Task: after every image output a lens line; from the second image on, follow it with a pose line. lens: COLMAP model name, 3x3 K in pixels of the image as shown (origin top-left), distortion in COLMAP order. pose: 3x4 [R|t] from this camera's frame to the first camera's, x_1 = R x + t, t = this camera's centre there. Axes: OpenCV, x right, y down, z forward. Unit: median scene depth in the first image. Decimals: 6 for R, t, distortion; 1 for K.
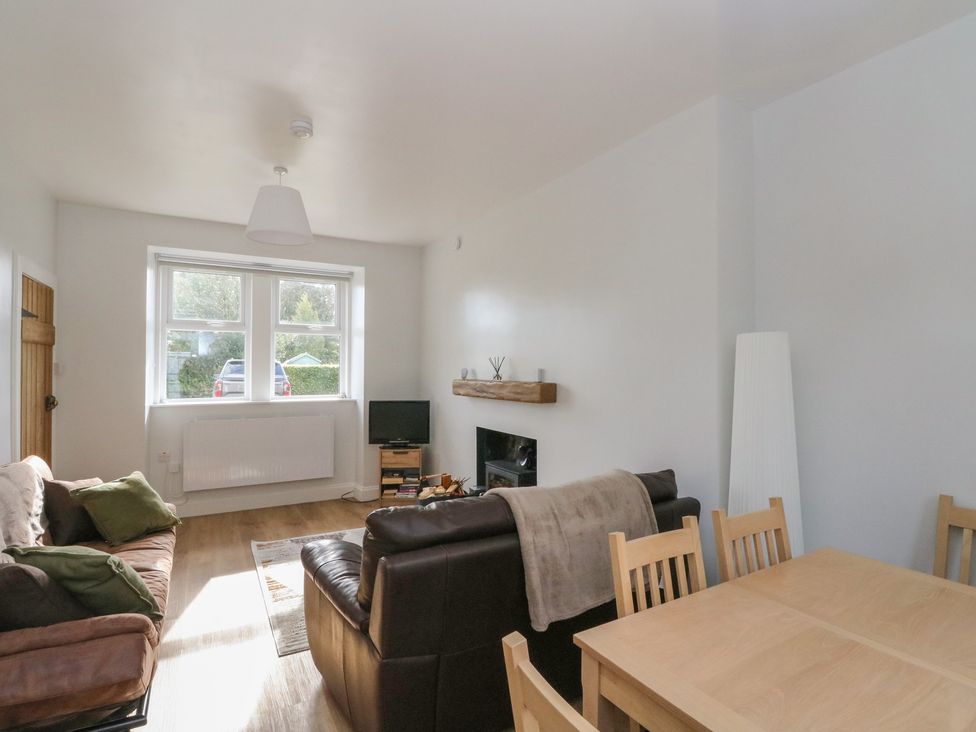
lens RADIAL K [[508.9, 0, 486.2], [0, 508.9, 362.2], [0, 0, 1]] dist [-0.001724, -0.001342]
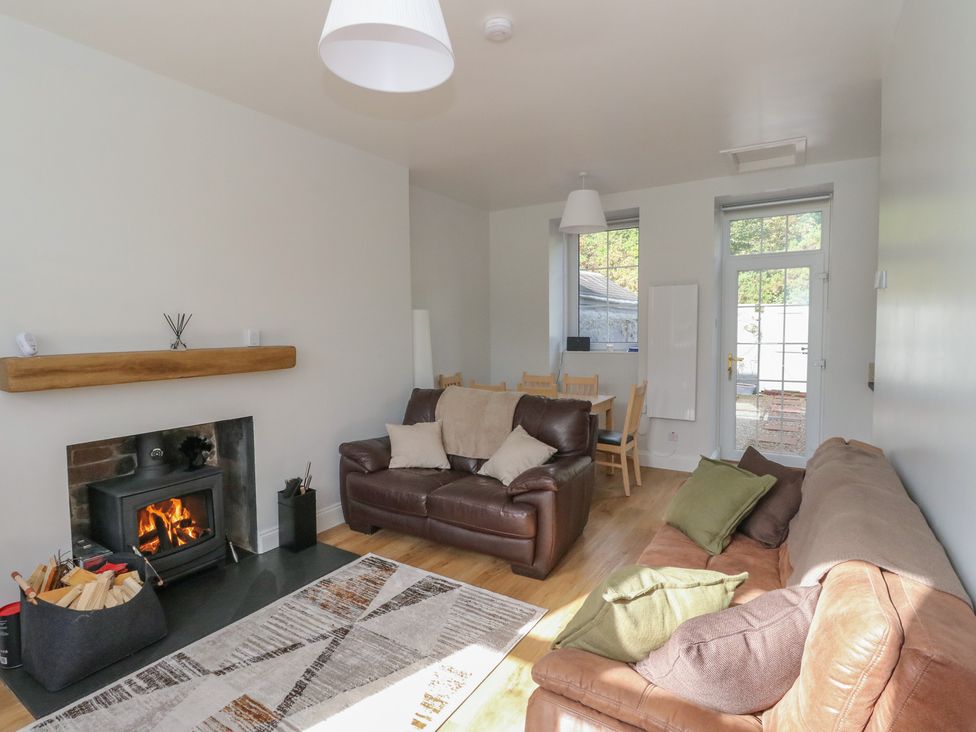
lens RADIAL K [[508.9, 0, 486.2], [0, 508.9, 362.2], [0, 0, 1]] dist [-0.001724, -0.001342]
pose [[-0.469233, -0.054653, 0.881382, -0.742470], [-0.003386, 0.998187, 0.060093, 0.010902], [-0.883068, 0.025214, -0.468567, 0.956896]]
